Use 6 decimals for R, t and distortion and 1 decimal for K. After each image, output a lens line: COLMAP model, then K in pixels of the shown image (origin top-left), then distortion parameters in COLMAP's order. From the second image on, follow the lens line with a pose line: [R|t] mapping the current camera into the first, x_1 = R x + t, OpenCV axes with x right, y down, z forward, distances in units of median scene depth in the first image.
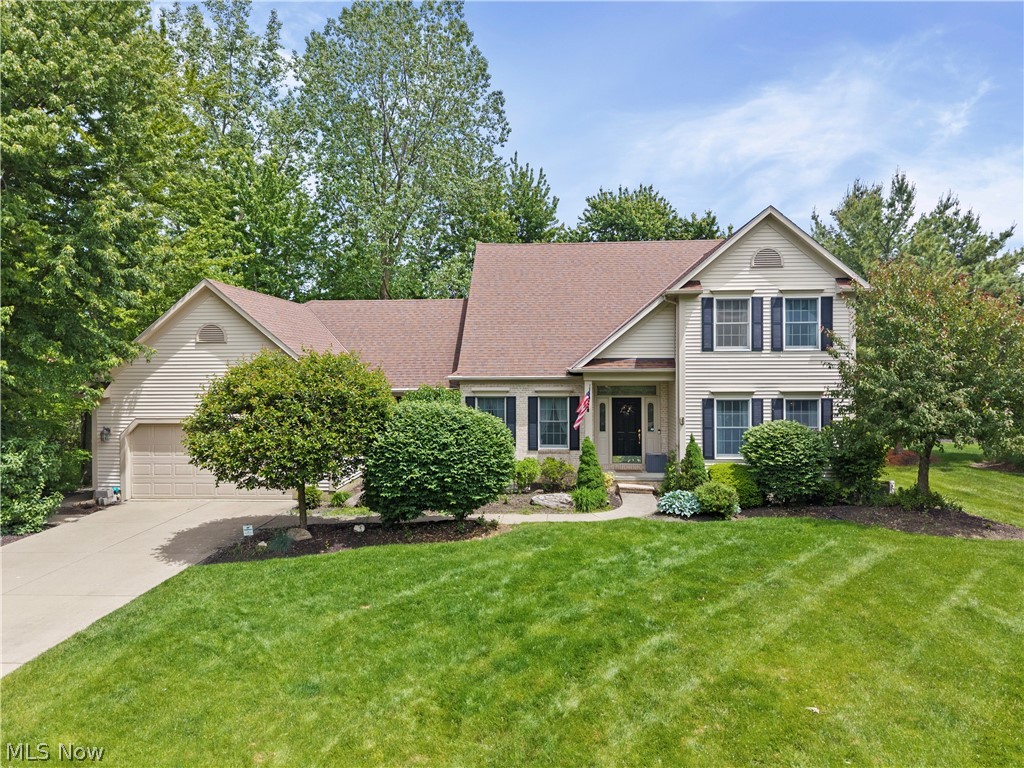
lens RADIAL K [[681.9, 0, 512.0], [0, 681.9, 384.0], [0, 0, 1]] dist [0.007020, 0.000452]
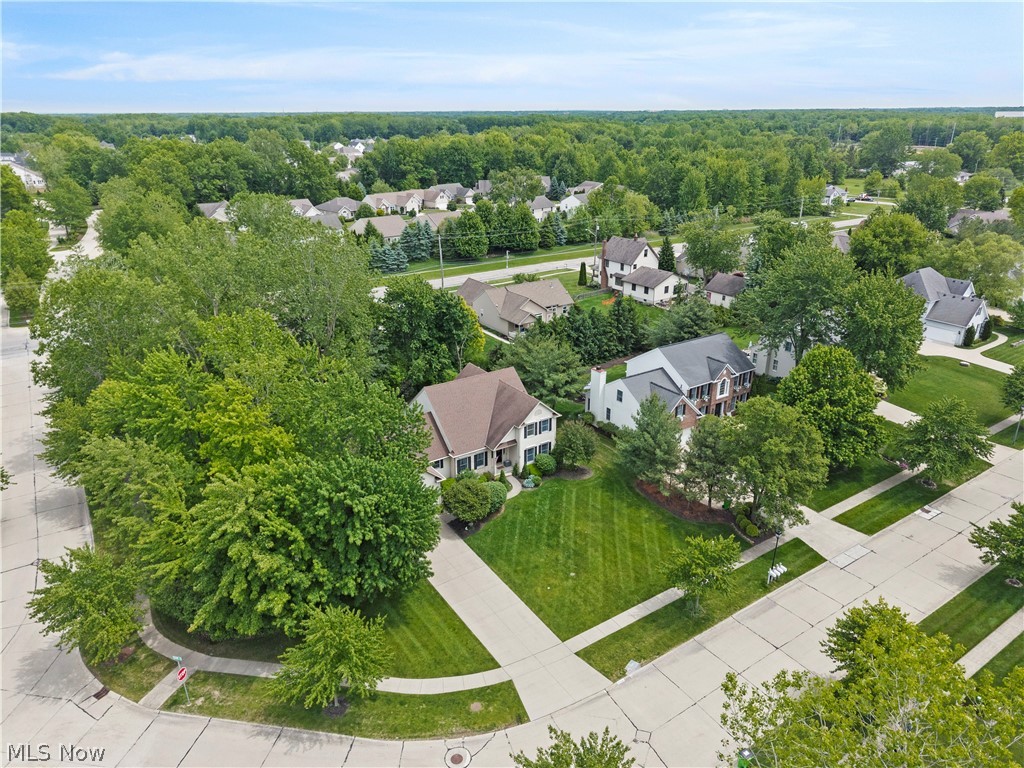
lens RADIAL K [[681.9, 0, 512.0], [0, 681.9, 384.0], [0, 0, 1]] dist [0.007020, 0.000452]
pose [[0.794467, -0.209597, 0.569992, -1.822698], [-0.003873, 0.936789, 0.349873, -1.623045], [-0.607295, -0.280170, 0.743436, -1.625688]]
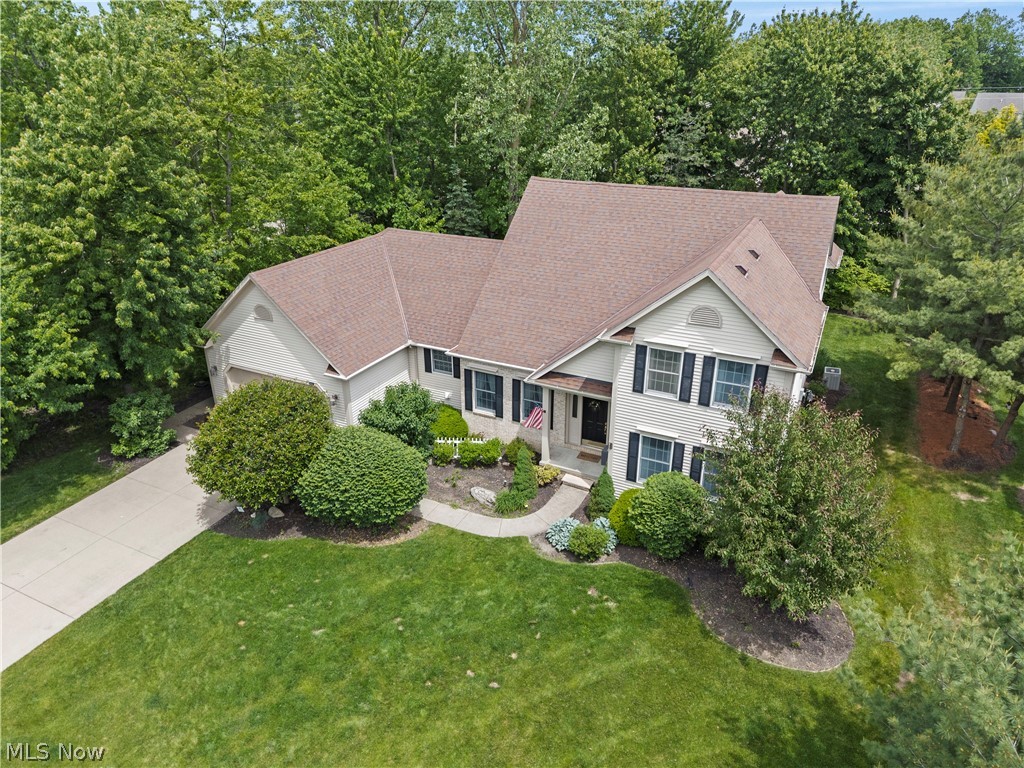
lens RADIAL K [[674.7, 0, 526.9], [0, 674.7, 383.6], [0, 0, 1]] dist [0.001260, 0.002102]
pose [[0.922784, 0.171140, -0.345227, 0.486210], [-0.017308, 0.913458, 0.406564, -0.480366], [0.384929, -0.369196, 0.845886, 0.064315]]
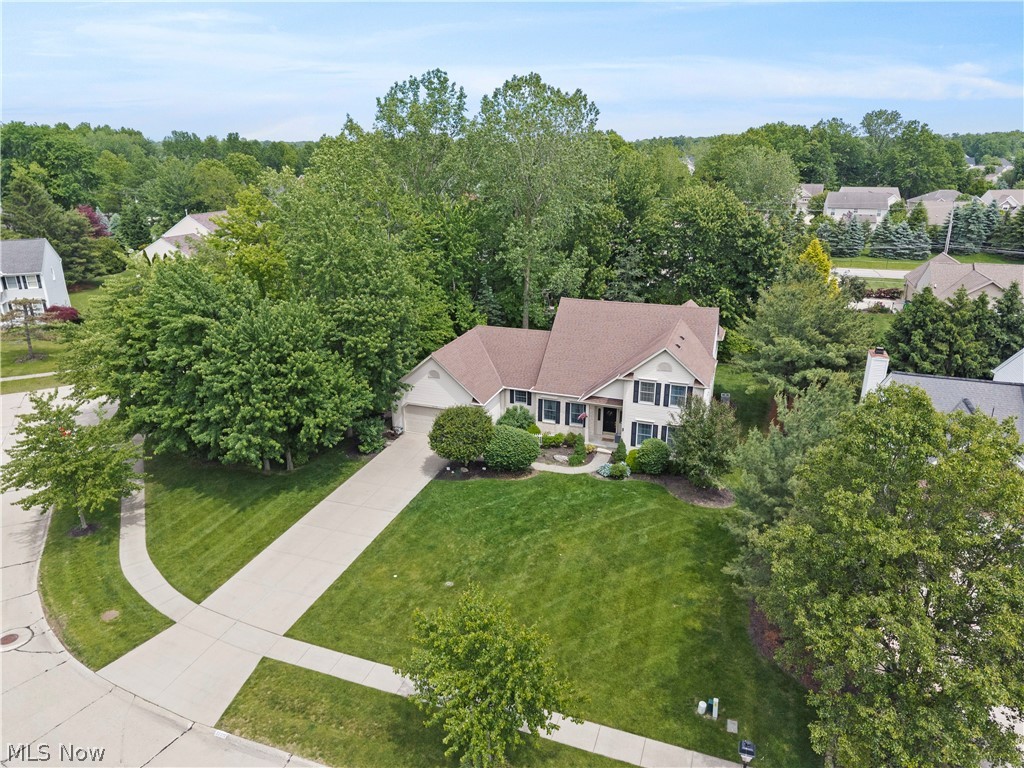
lens RADIAL K [[681.9, 0, 512.0], [0, 681.9, 384.0], [0, 0, 1]] dist [0.007020, 0.000452]
pose [[0.958655, 0.102769, -0.265365, 0.491506], [-0.012603, 0.946930, 0.321193, -0.838120], [0.284291, -0.304569, 0.909074, -1.176532]]
